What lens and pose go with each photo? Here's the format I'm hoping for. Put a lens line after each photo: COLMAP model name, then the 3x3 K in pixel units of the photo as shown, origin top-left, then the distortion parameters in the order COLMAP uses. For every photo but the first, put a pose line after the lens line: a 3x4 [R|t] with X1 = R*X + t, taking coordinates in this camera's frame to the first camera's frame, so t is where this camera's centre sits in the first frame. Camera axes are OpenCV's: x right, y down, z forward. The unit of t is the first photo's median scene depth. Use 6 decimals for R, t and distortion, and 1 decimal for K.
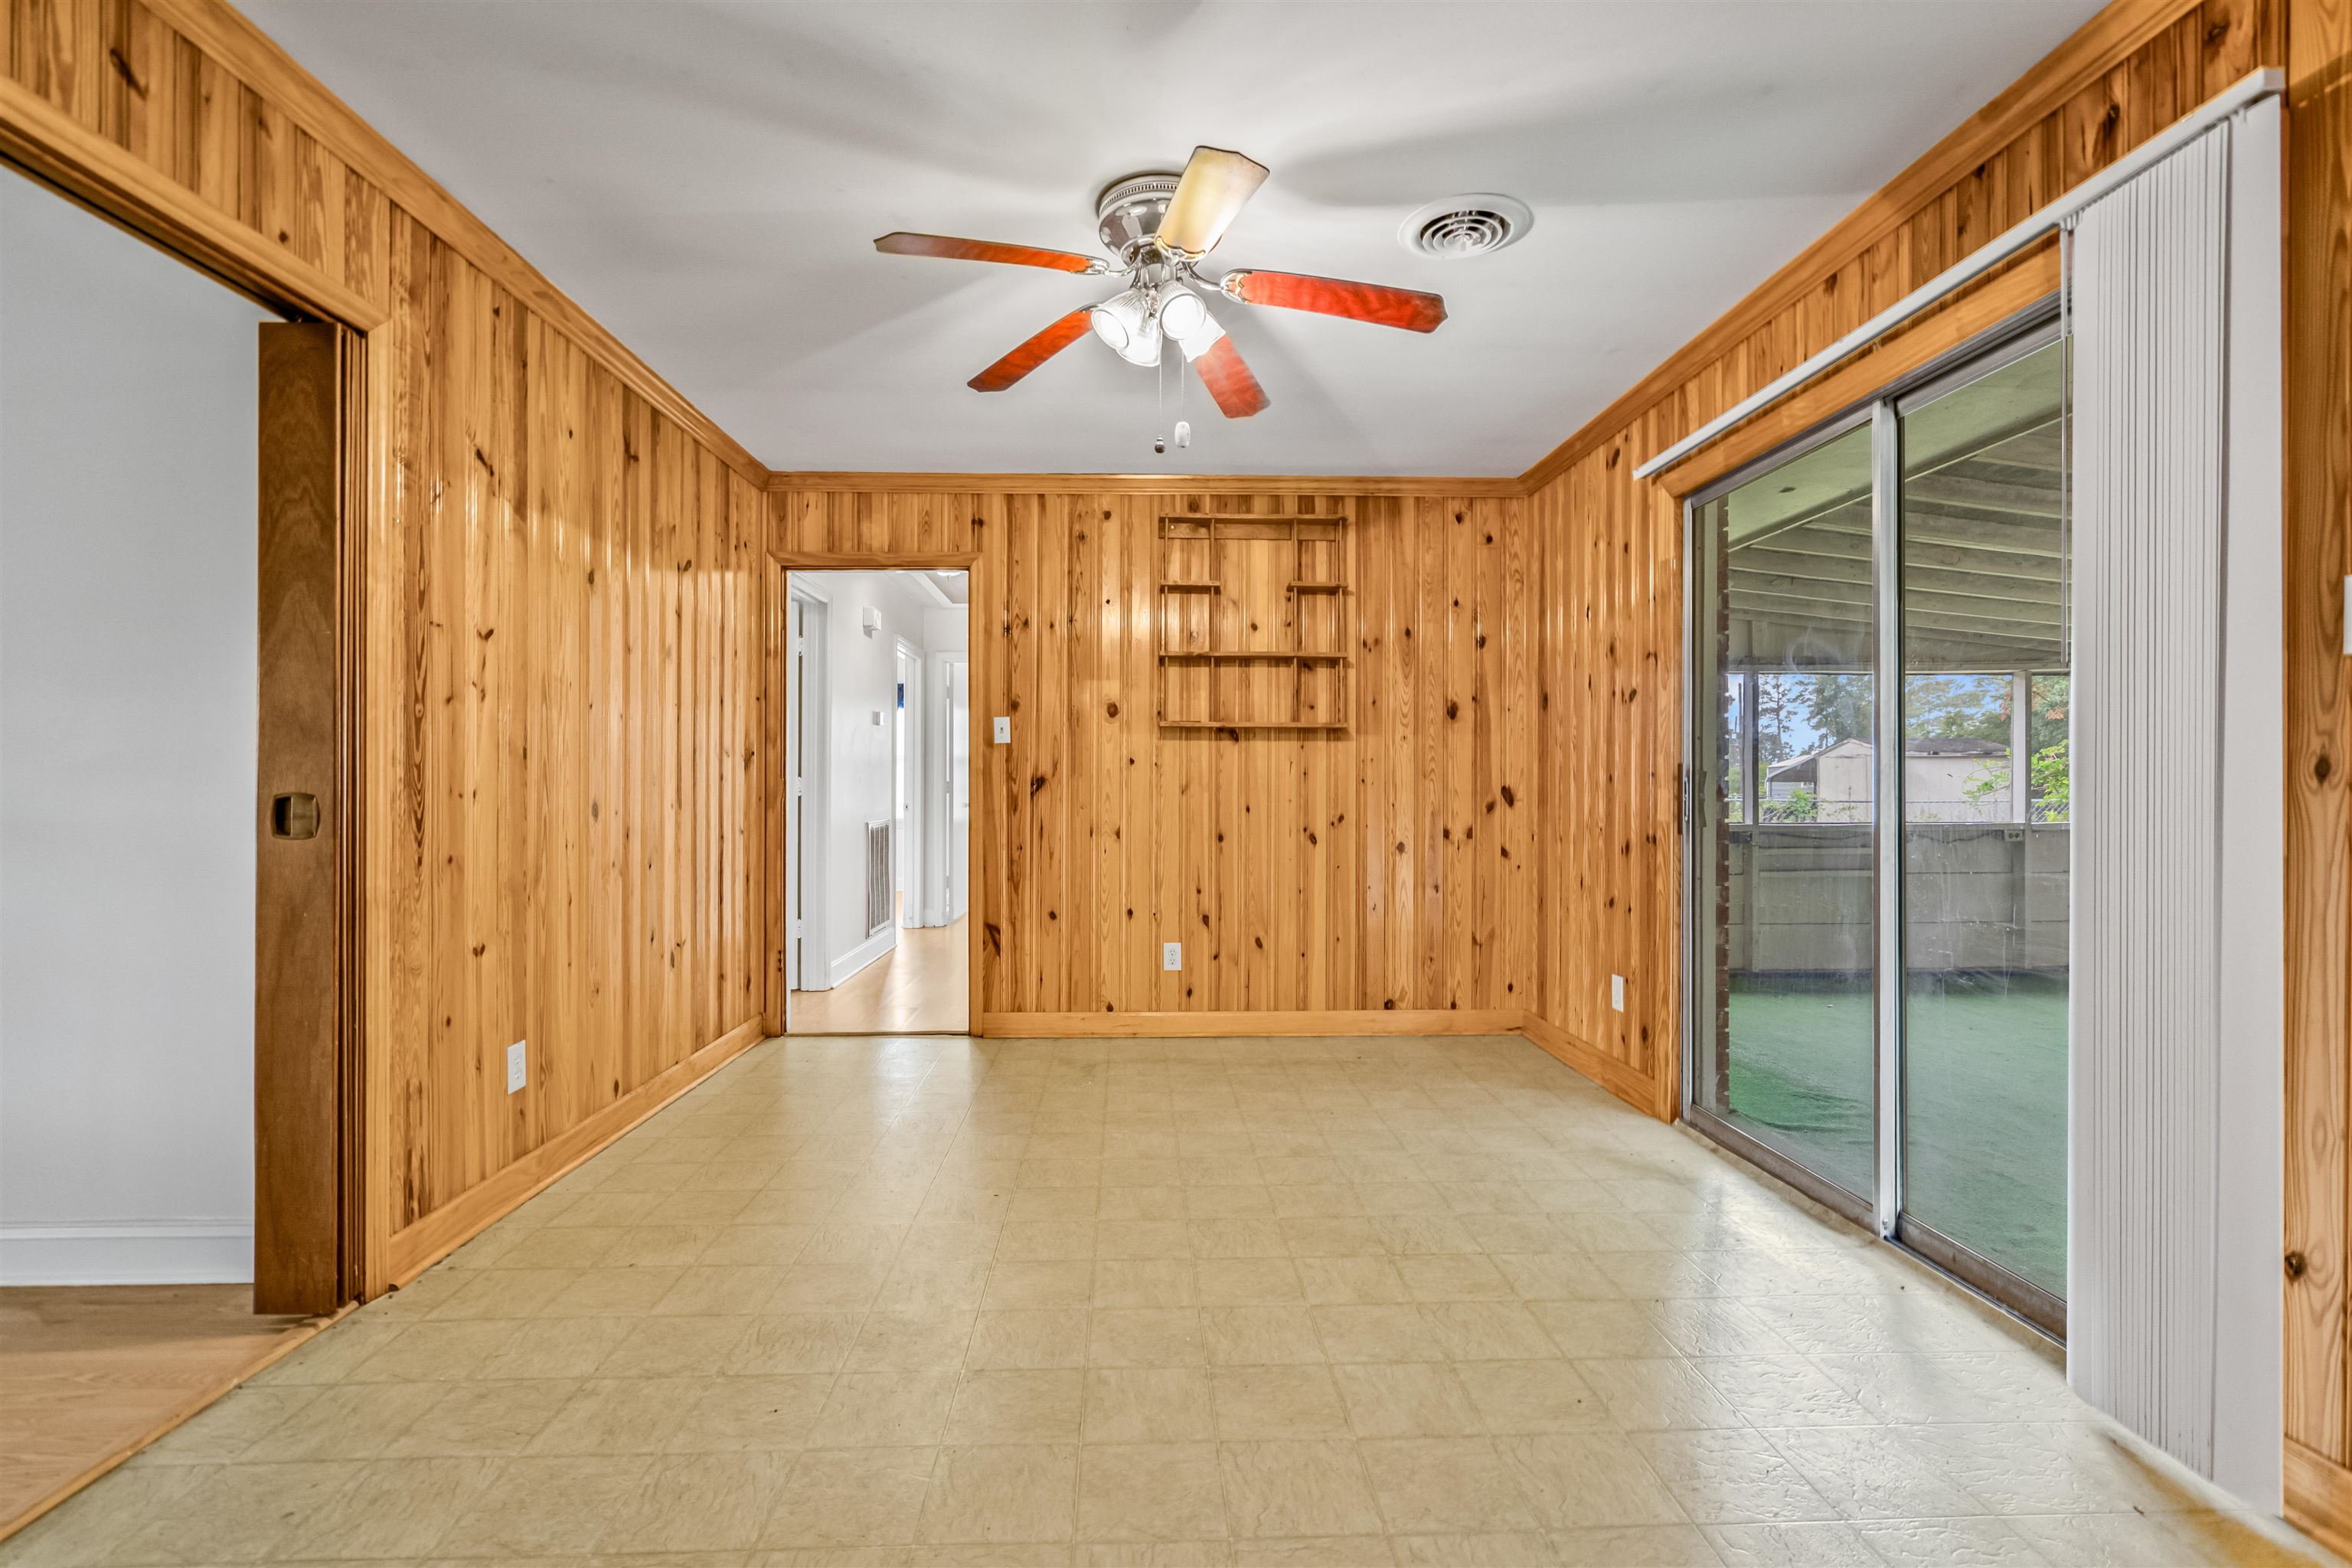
lens RADIAL K [[1057.1, 0, 1169.8], [0, 1057.1, 786.8], [0, 0, 1]] dist [-0.003993, -0.000146]
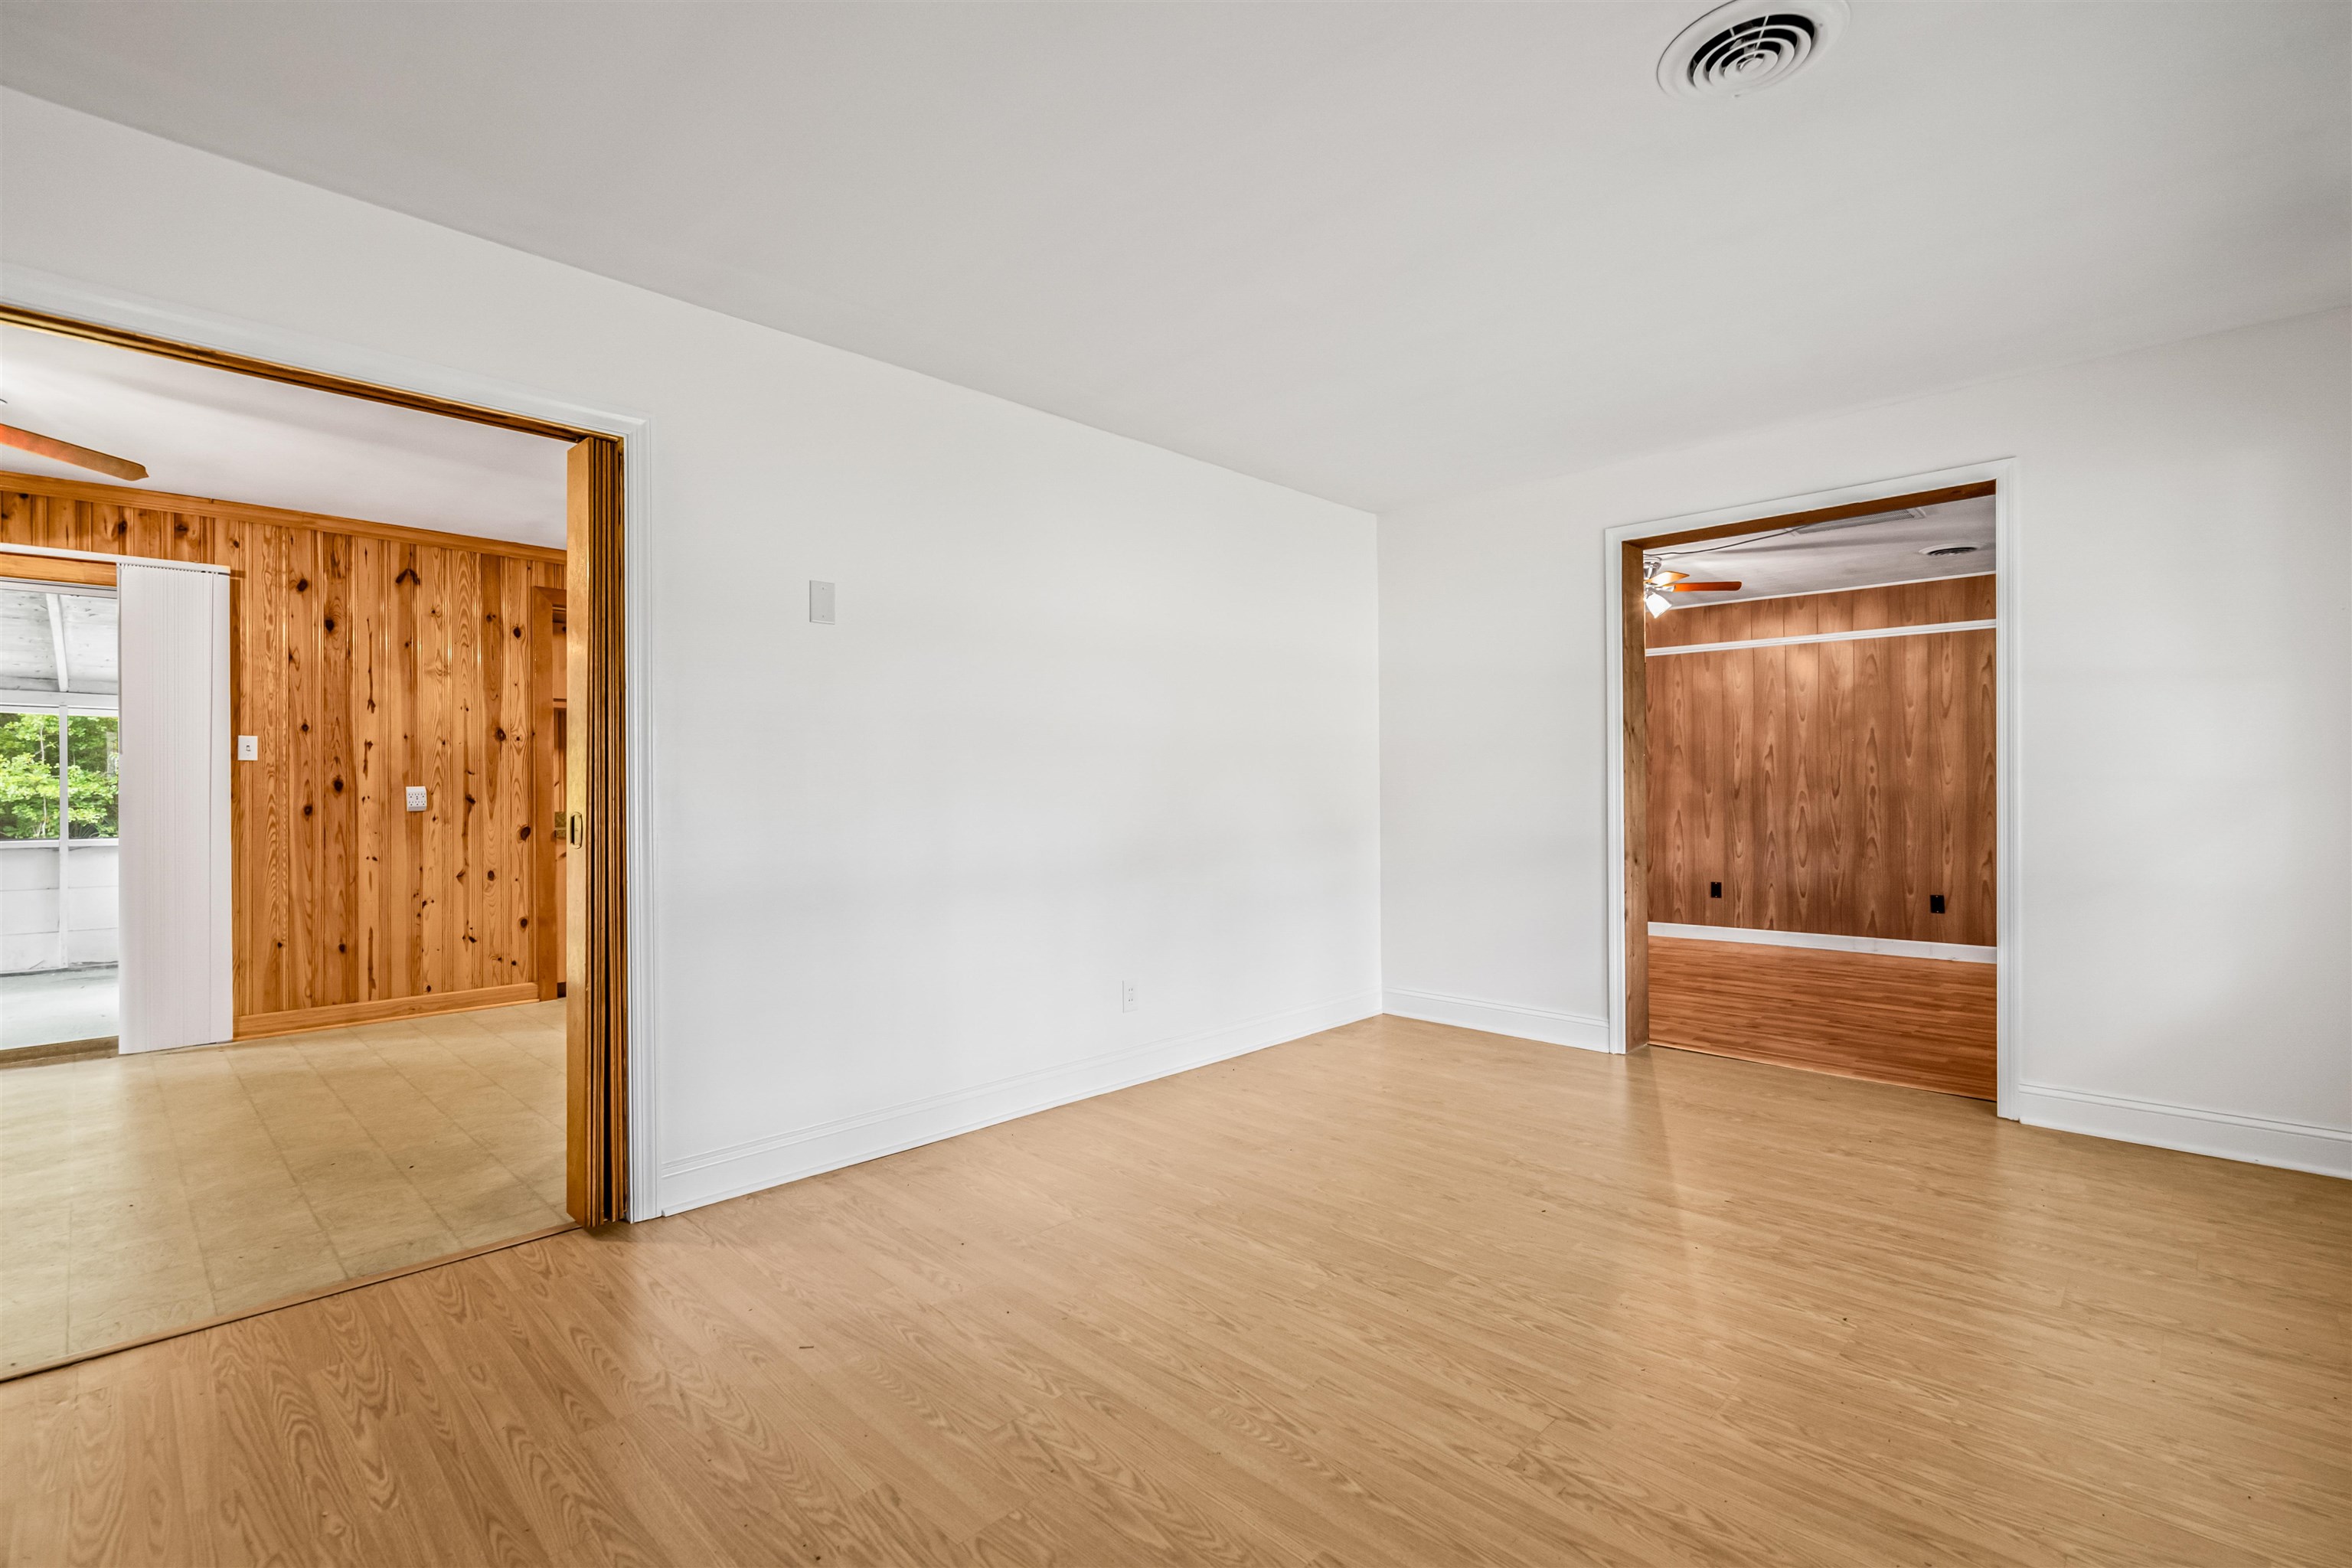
lens RADIAL K [[1057.1, 0, 1169.8], [0, 1057.1, 786.8], [0, 0, 1]] dist [-0.003993, -0.000146]
pose [[-0.691219, 0.006538, 0.722615, -1.974957], [0.008386, 0.999964, -0.001026, -0.011545], [-0.722596, 0.005350, -0.691249, 0.738405]]
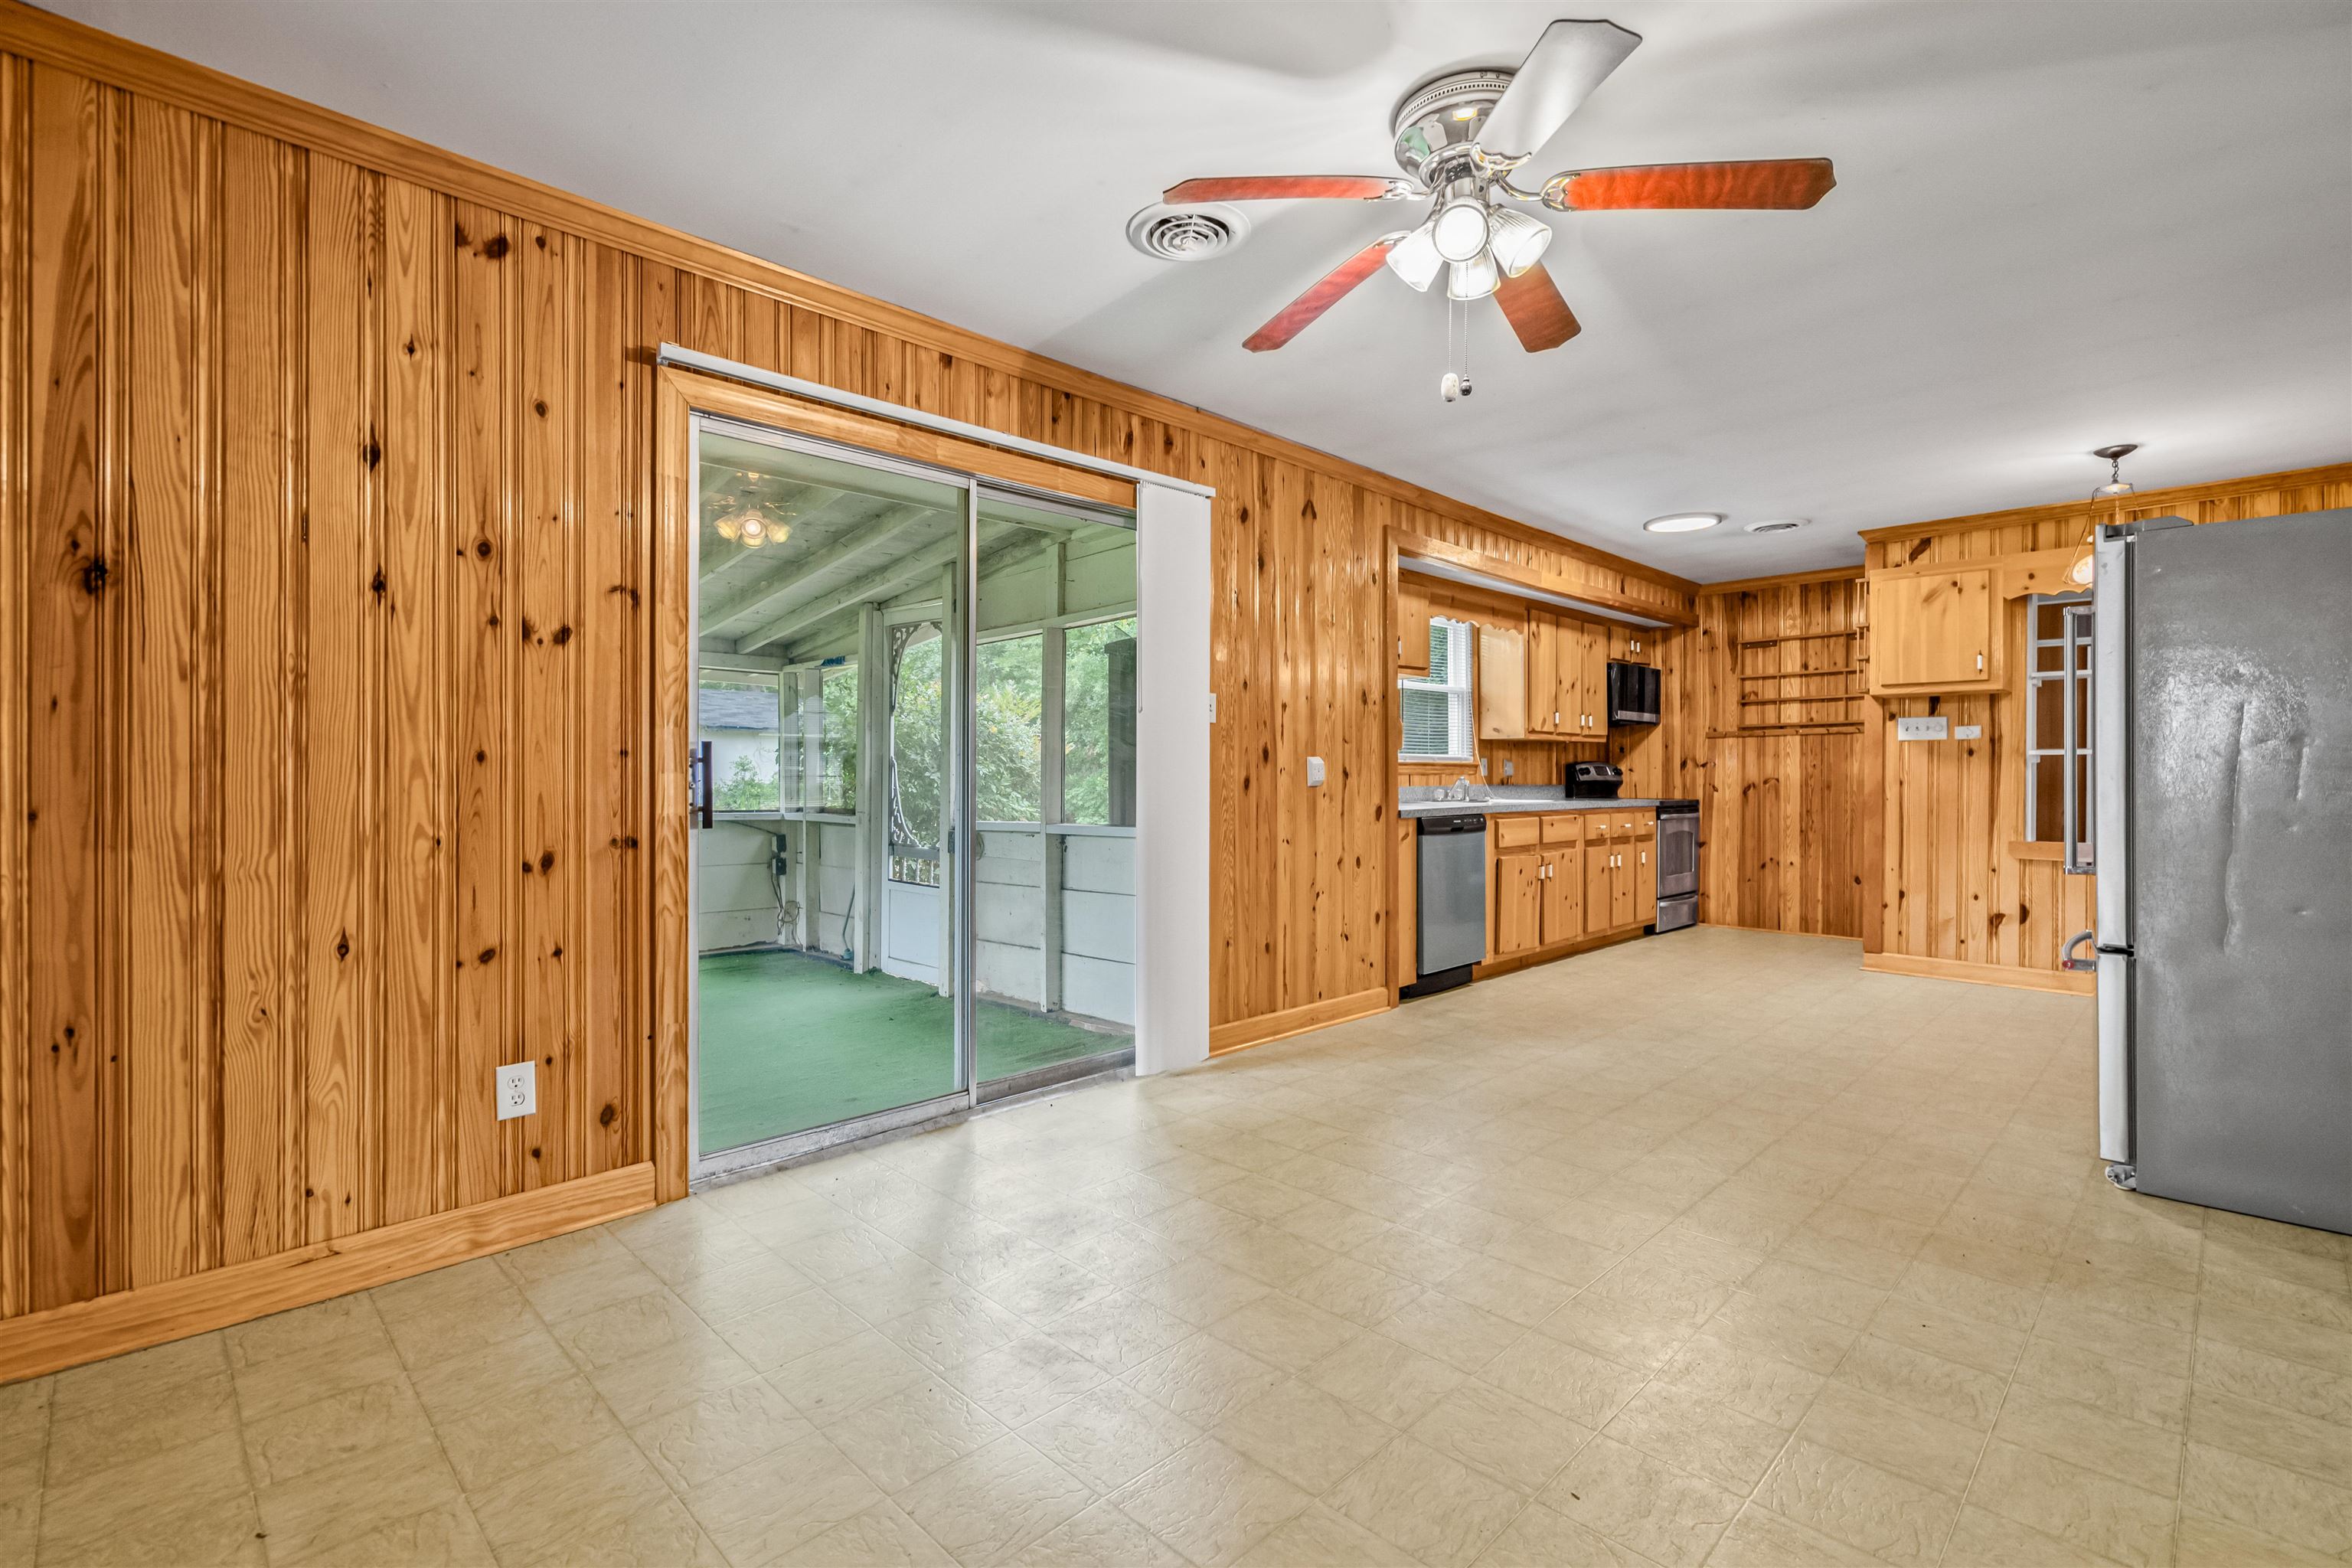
lens RADIAL K [[1071.0, 0, 1169.5], [0, 1071.0, 776.2], [0, 0, 1]] dist [-0.000192, 0.000285]
pose [[-0.674976, -0.005603, 0.737819, -0.516817], [-0.003389, 0.999984, 0.004494, -0.000747], [-0.737832, 0.000533, -0.674984, 1.825259]]
